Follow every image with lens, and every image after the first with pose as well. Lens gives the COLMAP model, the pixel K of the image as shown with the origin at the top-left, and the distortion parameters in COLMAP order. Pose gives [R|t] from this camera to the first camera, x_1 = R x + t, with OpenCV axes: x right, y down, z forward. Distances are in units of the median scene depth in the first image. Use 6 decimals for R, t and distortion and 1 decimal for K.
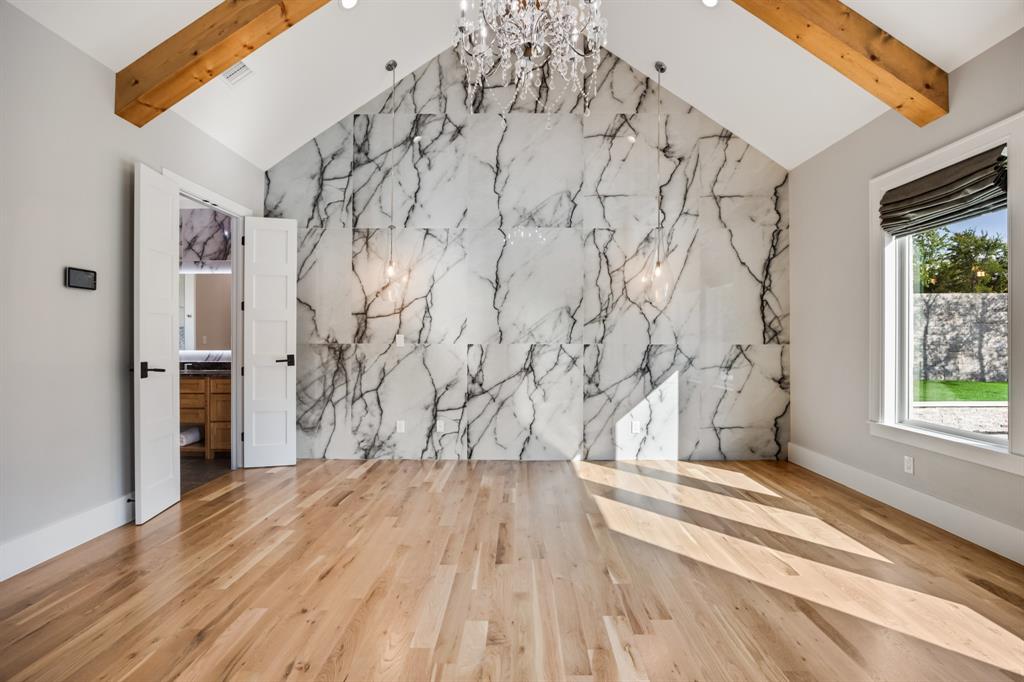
lens RADIAL K [[446.1, 0, 516.4], [0, 446.1, 337.5], [0, 0, 1]] dist [-0.017031, -0.000019]
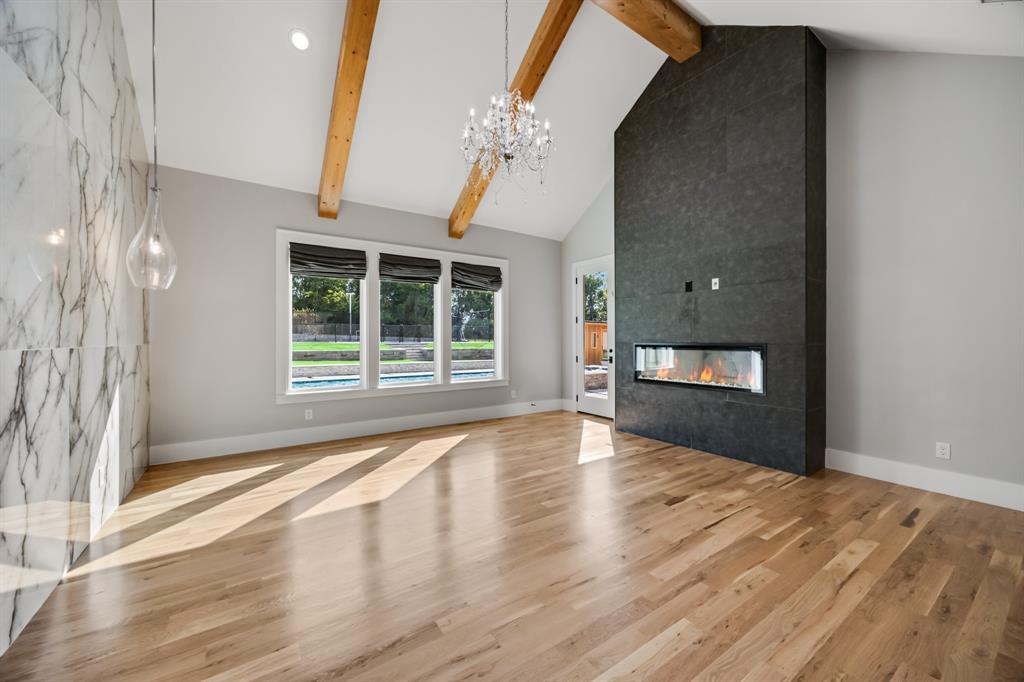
lens RADIAL K [[393.3, 0, 518.0], [0, 393.3, 342.8], [0, 0, 1]] dist [0.000304, 0.000294]
pose [[-0.579537, -0.007241, 0.814914, -0.538930], [-0.002071, 0.999970, 0.007413, 0.003748], [-0.814944, 0.002608, -0.579534, 0.841998]]
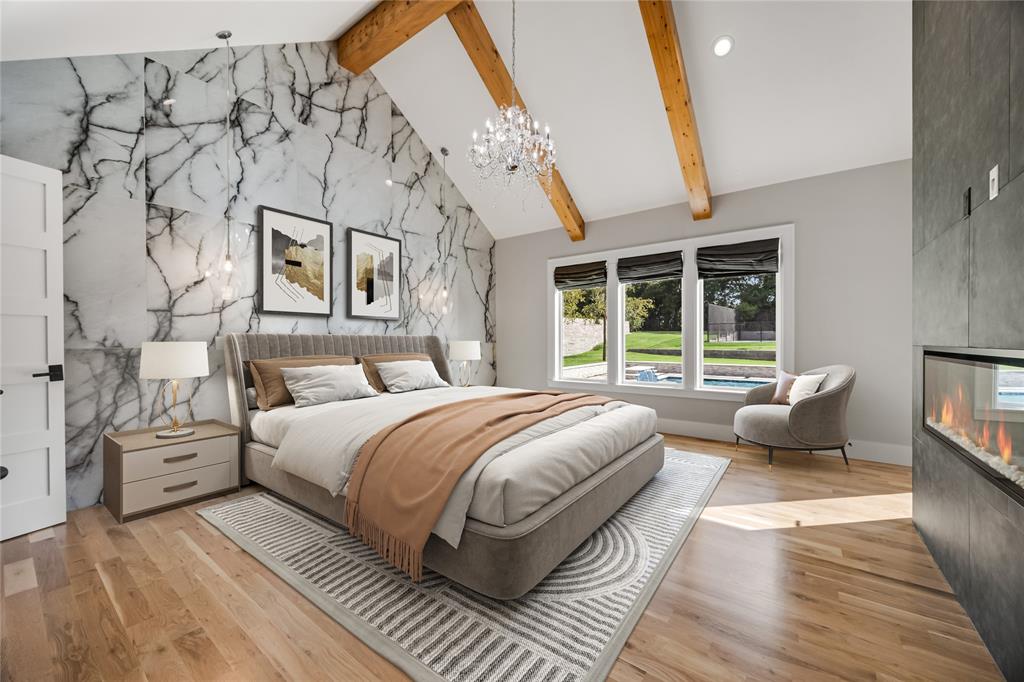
lens RADIAL K [[393.3, 0, 521.7], [0, 393.3, 341.2], [0, 0, 1]] dist [0.000304, 0.000294]
pose [[0.579678, -0.007588, 0.814811, -0.553552], [0.003984, 0.999971, 0.006477, 0.000350], [-0.814836, -0.000508, 0.579691, 0.047874]]
